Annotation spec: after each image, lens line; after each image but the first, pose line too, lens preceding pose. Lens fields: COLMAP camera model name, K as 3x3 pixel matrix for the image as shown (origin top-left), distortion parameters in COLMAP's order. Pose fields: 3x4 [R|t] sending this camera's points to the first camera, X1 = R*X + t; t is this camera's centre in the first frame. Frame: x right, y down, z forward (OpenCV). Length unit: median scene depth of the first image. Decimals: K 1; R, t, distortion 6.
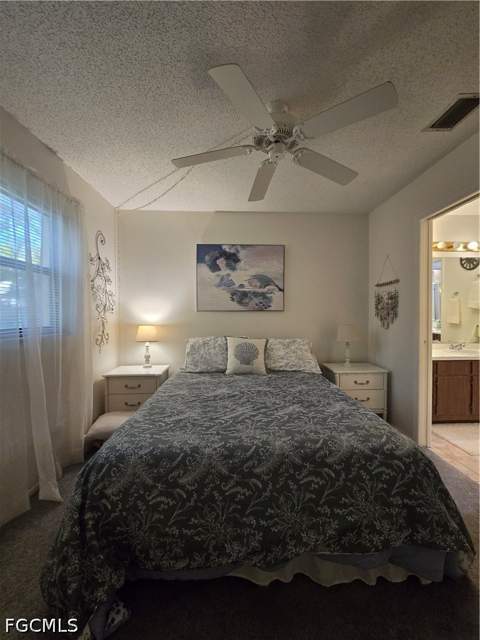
lens RADIAL K [[262.6, 0, 242.7], [0, 262.6, 315.4], [0, 0, 1]] dist [0.001300, -0.000272]
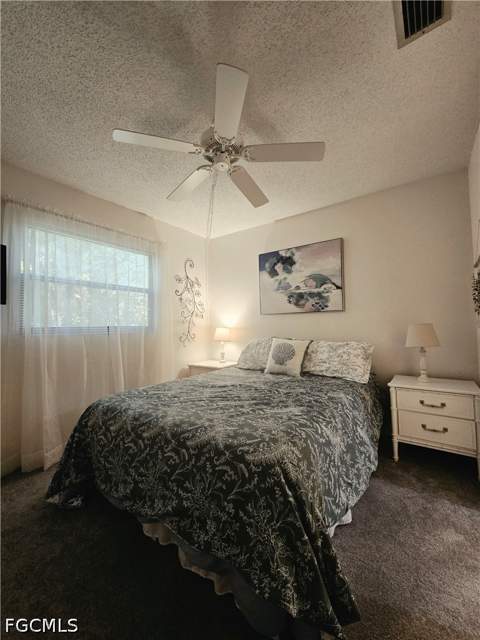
lens RADIAL K [[262.6, 0, 268.2], [0, 262.6, 316.3], [0, 0, 1]] dist [0.001300, -0.000272]
pose [[0.796693, -0.038741, -0.603141, 0.549086], [0.011094, 0.998713, -0.049495, 0.047819], [0.604282, 0.032741, 0.796098, 0.156344]]
